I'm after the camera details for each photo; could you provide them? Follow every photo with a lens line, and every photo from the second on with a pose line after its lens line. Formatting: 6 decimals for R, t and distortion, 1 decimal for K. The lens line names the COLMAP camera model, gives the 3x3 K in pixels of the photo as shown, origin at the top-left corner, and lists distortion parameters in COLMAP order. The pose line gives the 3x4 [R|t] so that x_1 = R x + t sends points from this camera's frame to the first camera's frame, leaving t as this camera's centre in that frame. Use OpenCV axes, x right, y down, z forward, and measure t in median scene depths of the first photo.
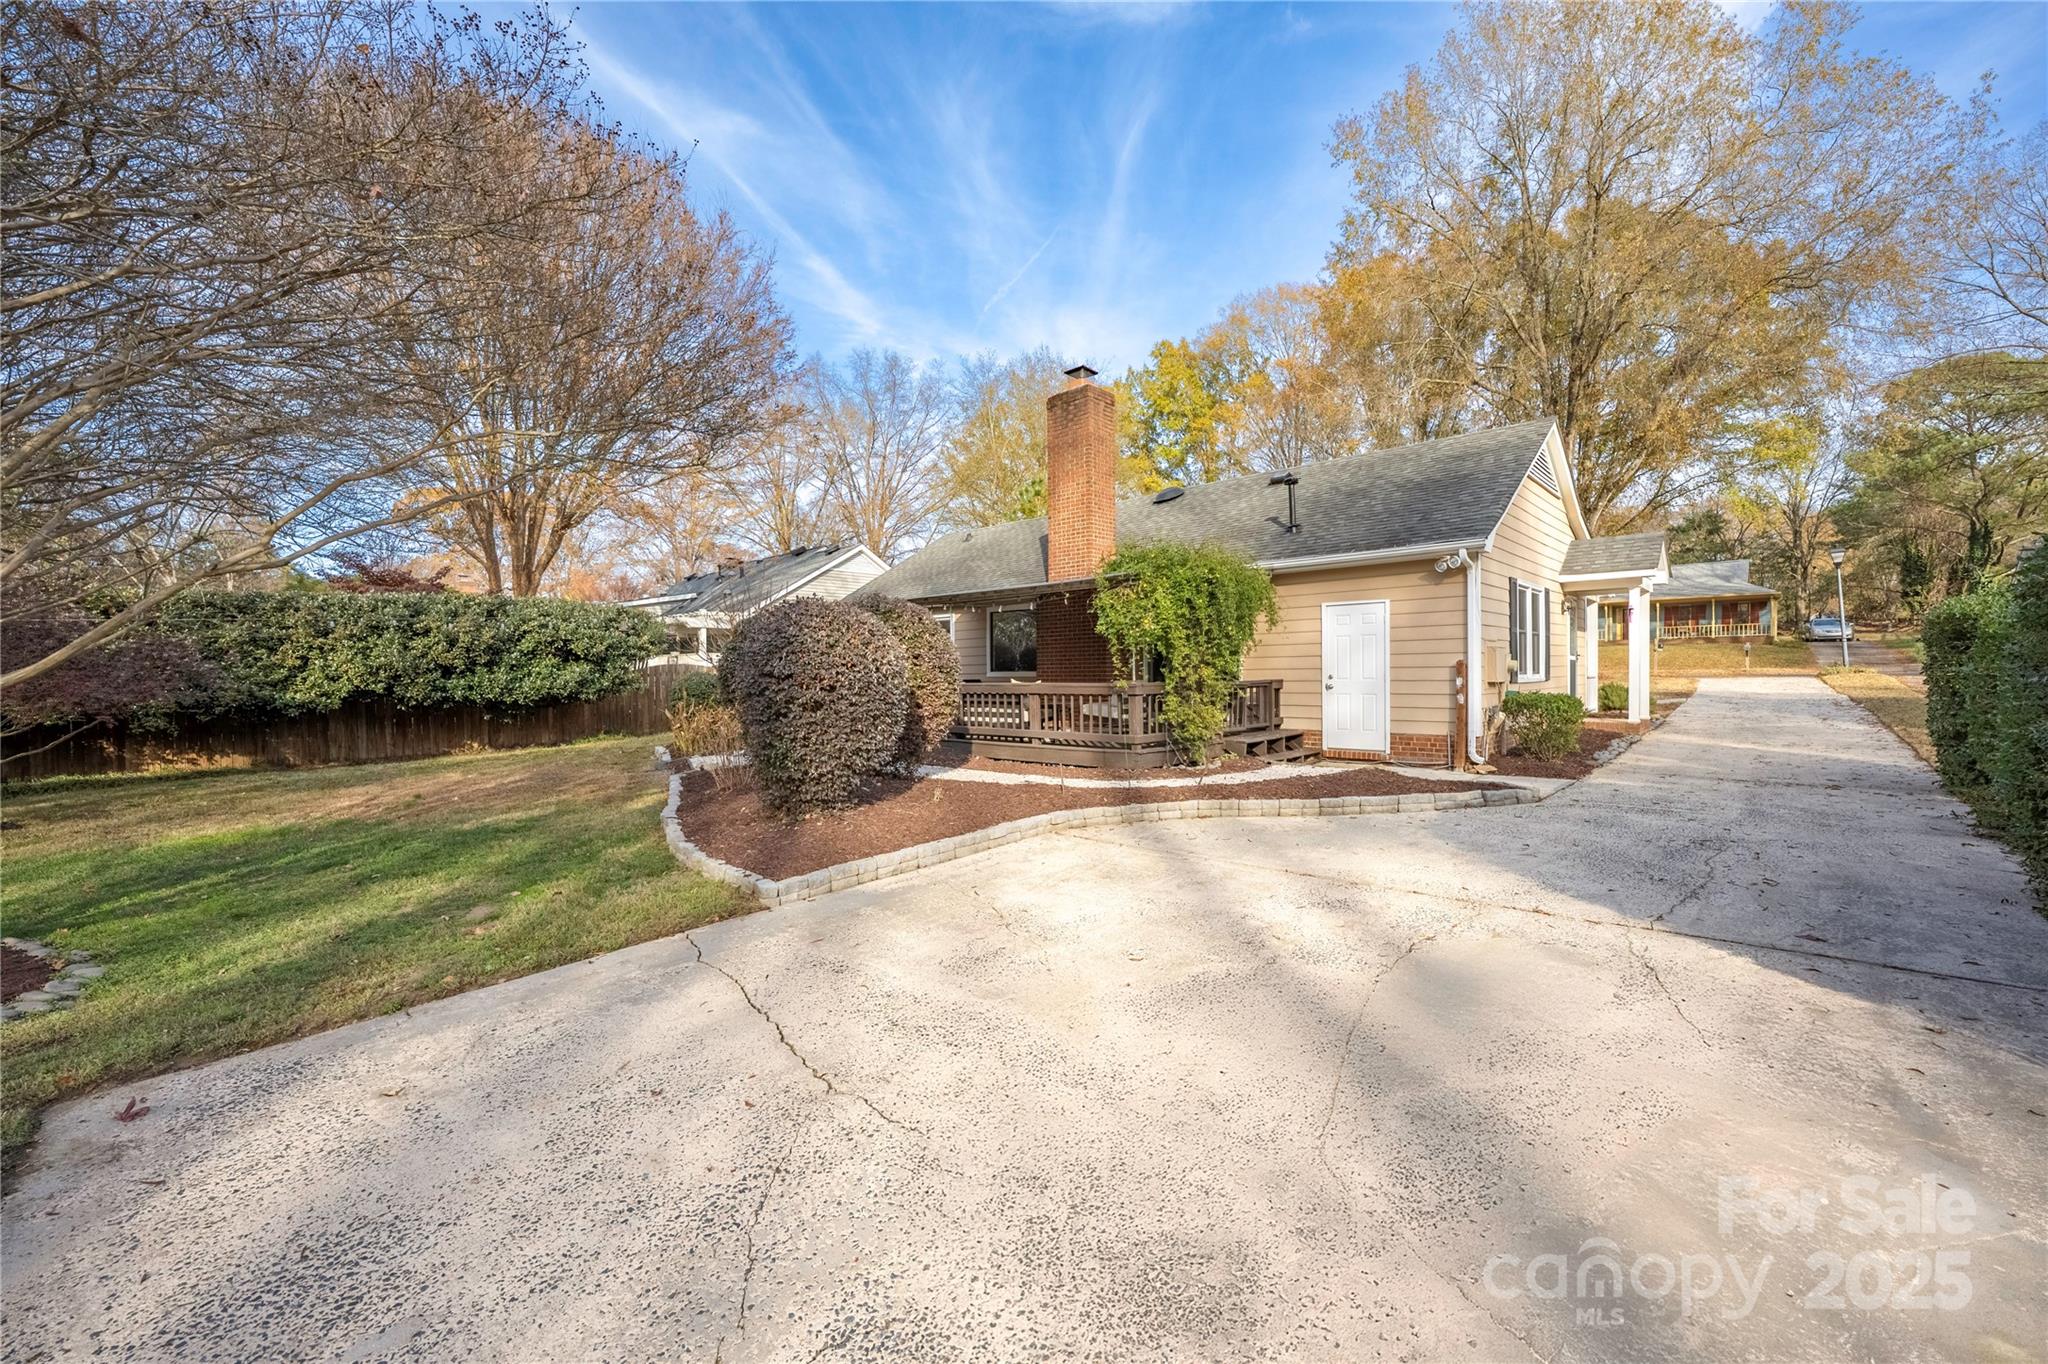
lens RADIAL K [[863.9, 0, 1022.0], [0, 863.9, 679.6], [0, 0, 1]] dist [0.001491, -0.000507]
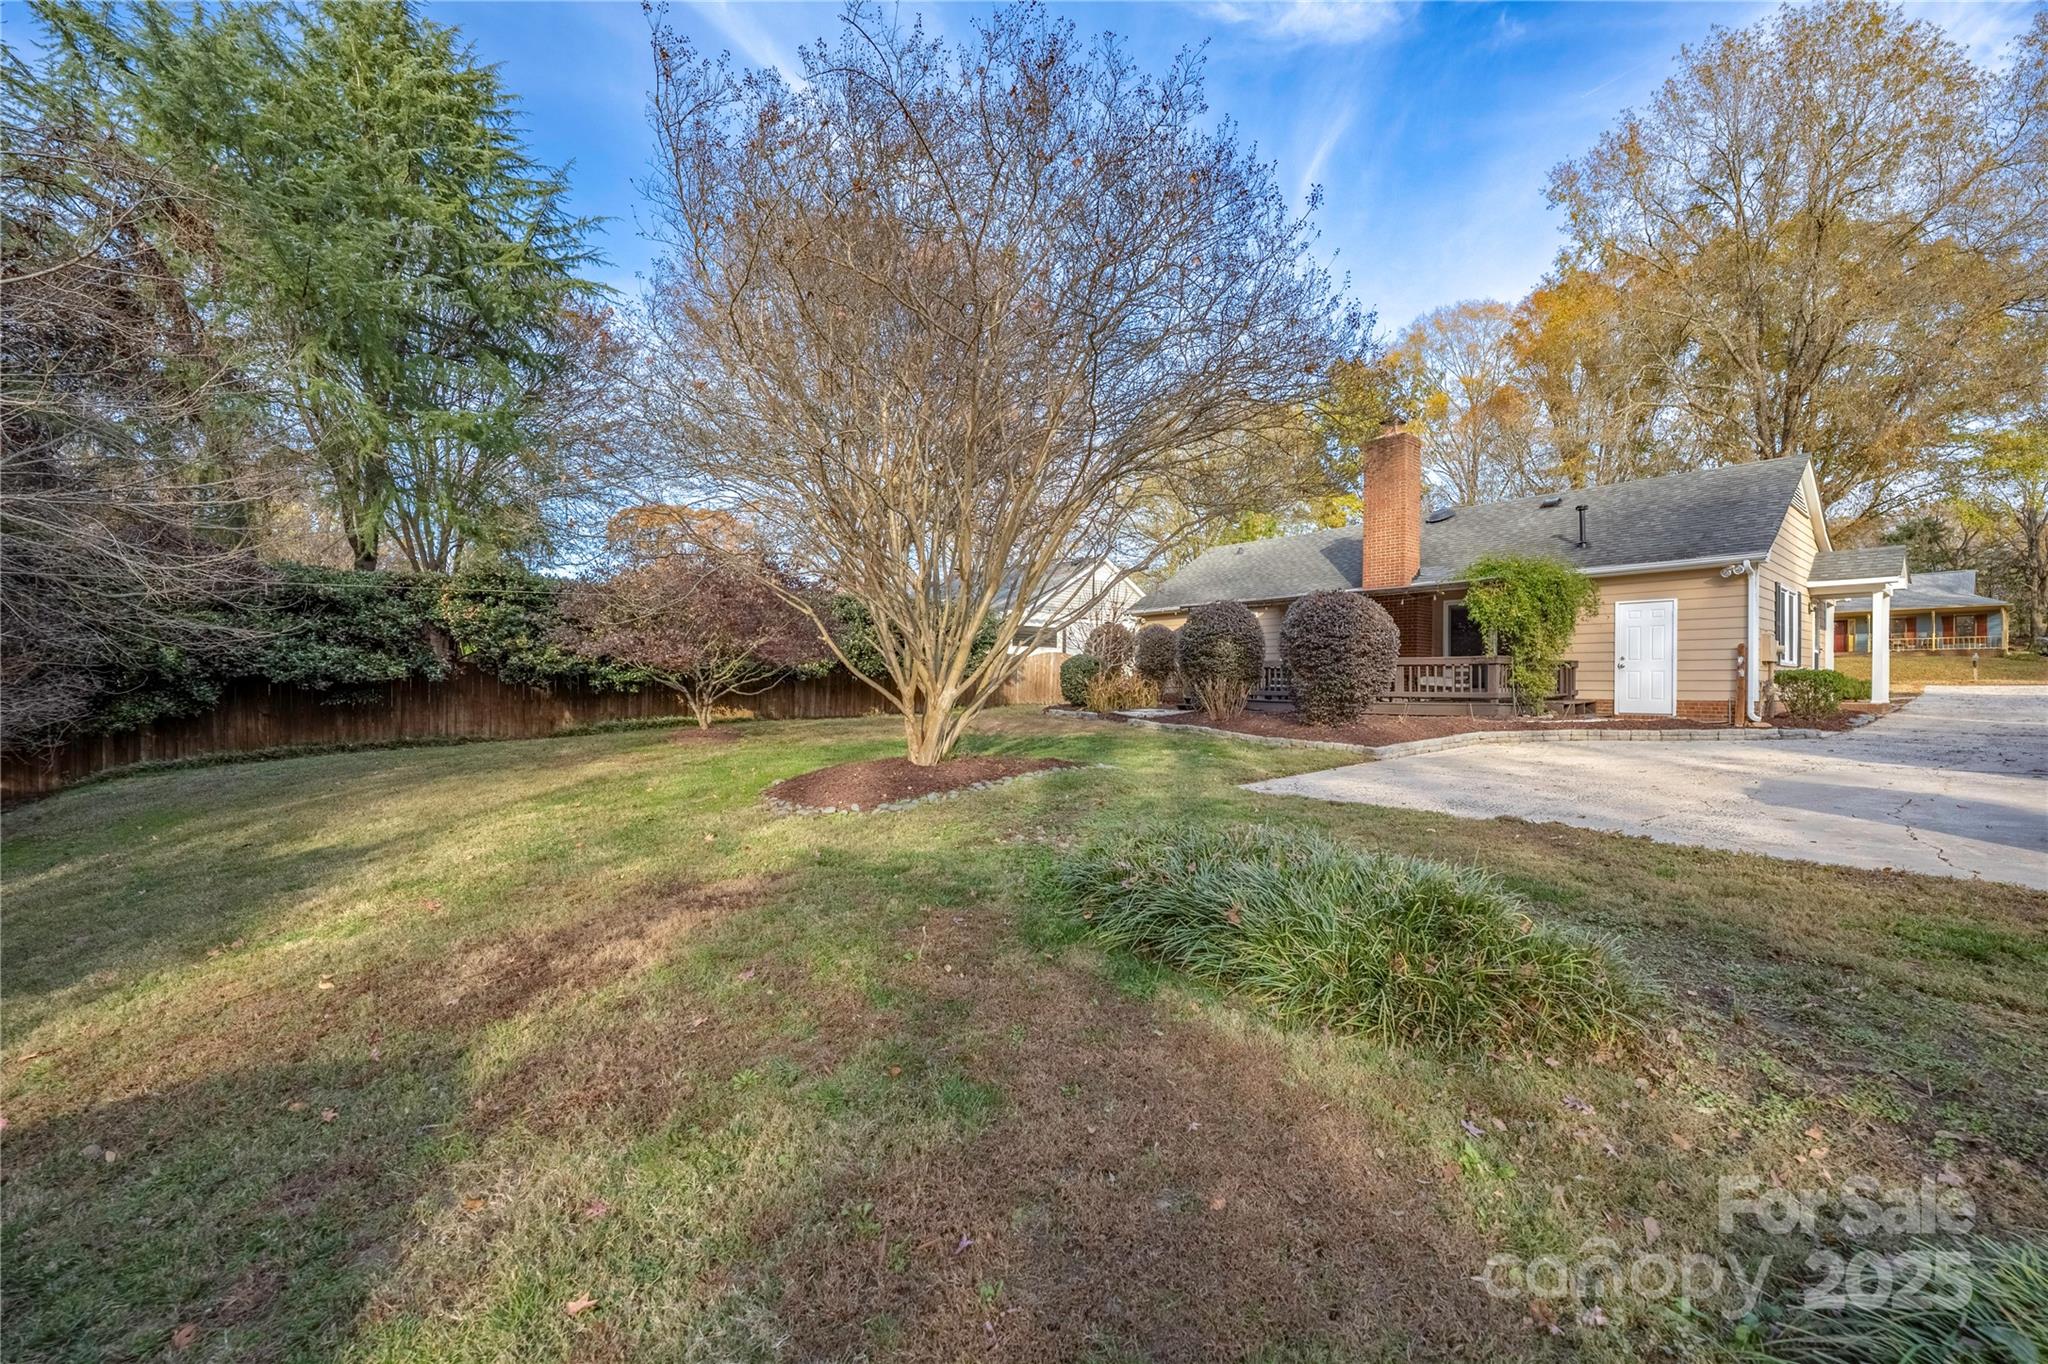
lens RADIAL K [[863.9, 0, 1025.4], [0, 863.9, 680.6], [0, 0, 1]] dist [0.001491, -0.000507]
pose [[0.991345, 0.017051, -0.130170, -0.284465], [-0.018447, 0.999784, -0.009526, 0.046505], [0.129979, 0.011845, 0.991446, -0.318701]]
